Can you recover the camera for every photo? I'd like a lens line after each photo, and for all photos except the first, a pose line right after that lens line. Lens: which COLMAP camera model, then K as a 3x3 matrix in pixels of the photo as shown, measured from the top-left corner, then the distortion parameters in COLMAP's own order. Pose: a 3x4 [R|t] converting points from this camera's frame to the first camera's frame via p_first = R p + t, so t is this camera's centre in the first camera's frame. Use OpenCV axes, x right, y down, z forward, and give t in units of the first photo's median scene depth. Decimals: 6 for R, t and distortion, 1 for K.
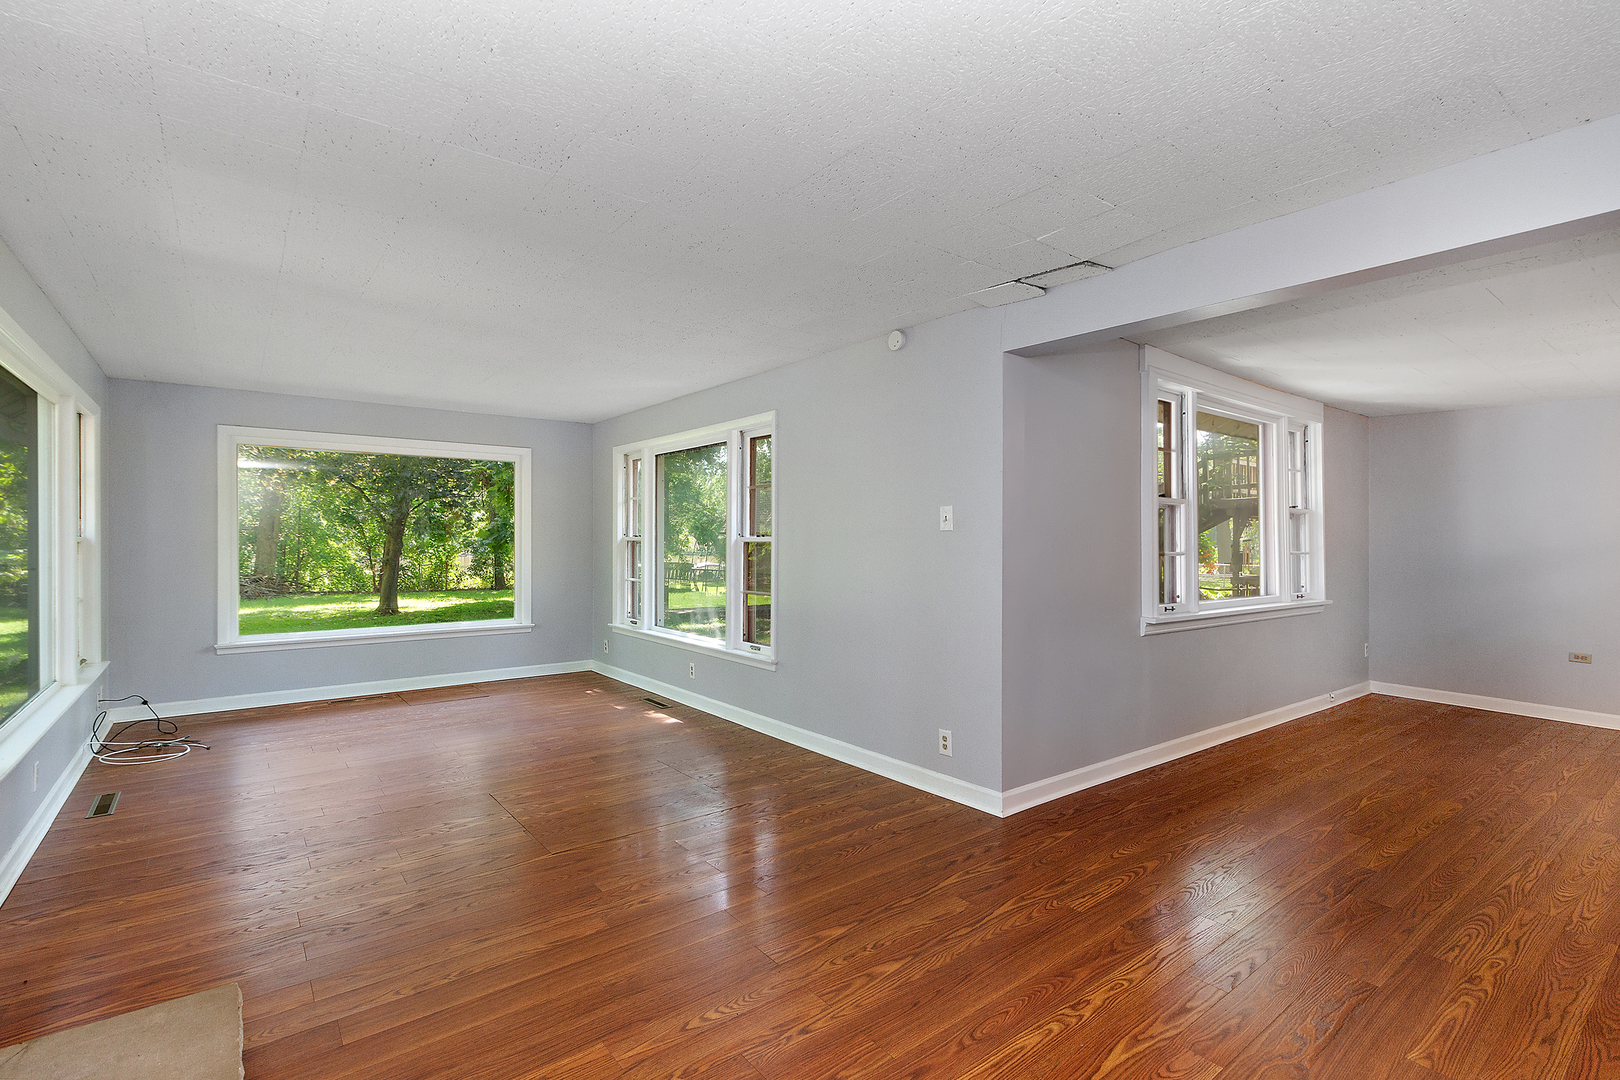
lens RADIAL K [[754.9, 0, 815.8], [0, 754.9, 543.2], [0, 0, 1]] dist [0.009392, -0.000559]
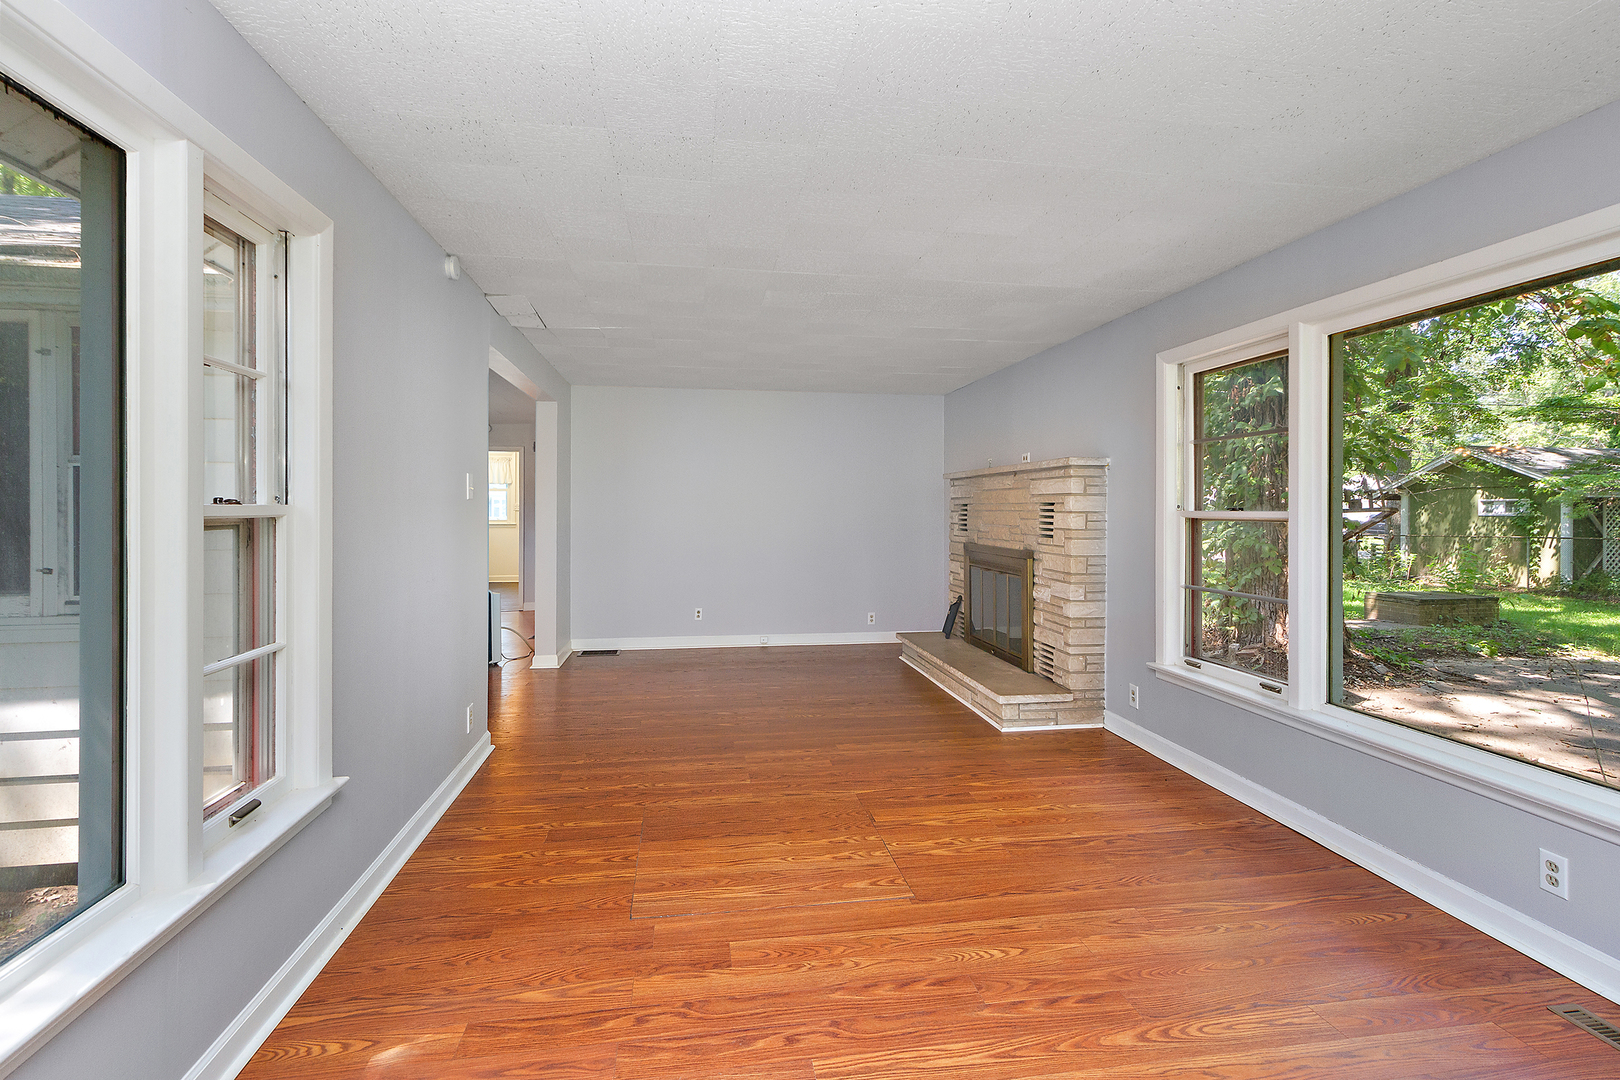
lens RADIAL K [[754.9, 0, 784.4], [0, 754.9, 504.6], [0, 0, 1]] dist [0.009392, -0.000559]
pose [[-0.858080, -0.003115, 0.513507, -0.457875], [-0.000799, 0.999988, 0.004732, -0.009879], [-0.513516, 0.003650, -0.858072, 1.107320]]
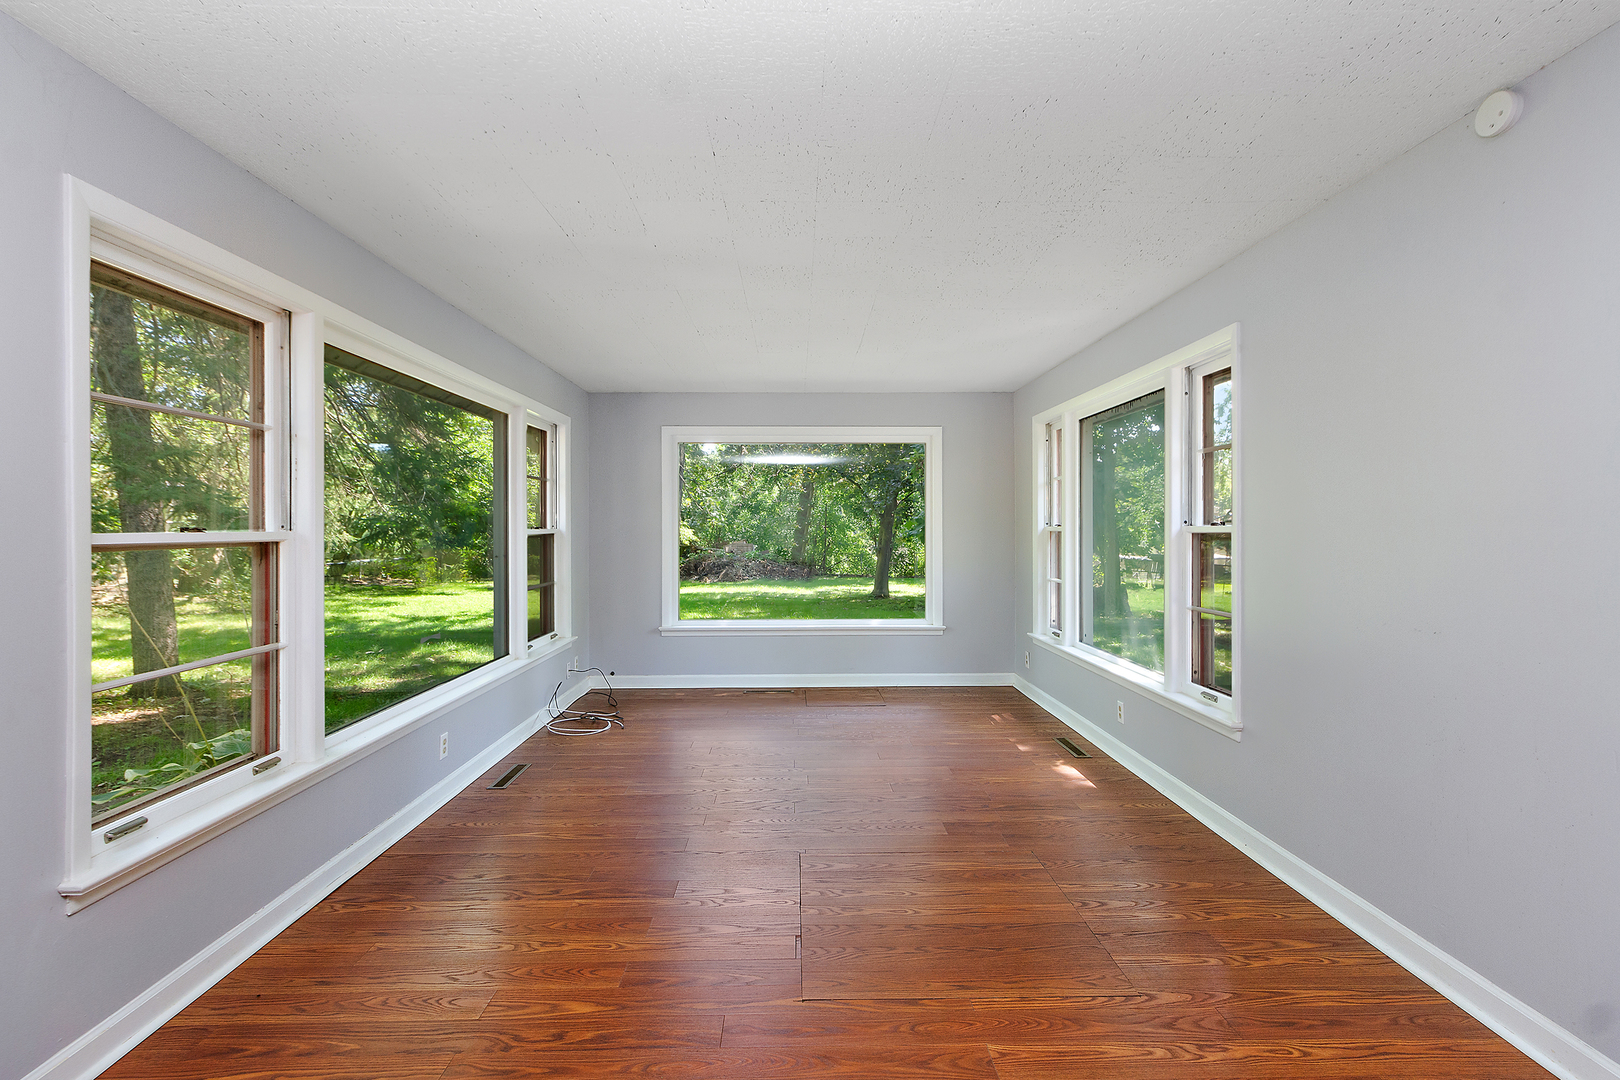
lens RADIAL K [[754.9, 0, 806.6], [0, 754.9, 526.8], [0, 0, 1]] dist [0.009392, -0.000559]
pose [[0.797429, -0.004082, -0.603399, 0.034545], [-0.000709, 0.999970, -0.007701, -0.002136], [0.603412, 0.006569, 0.797403, 0.255711]]
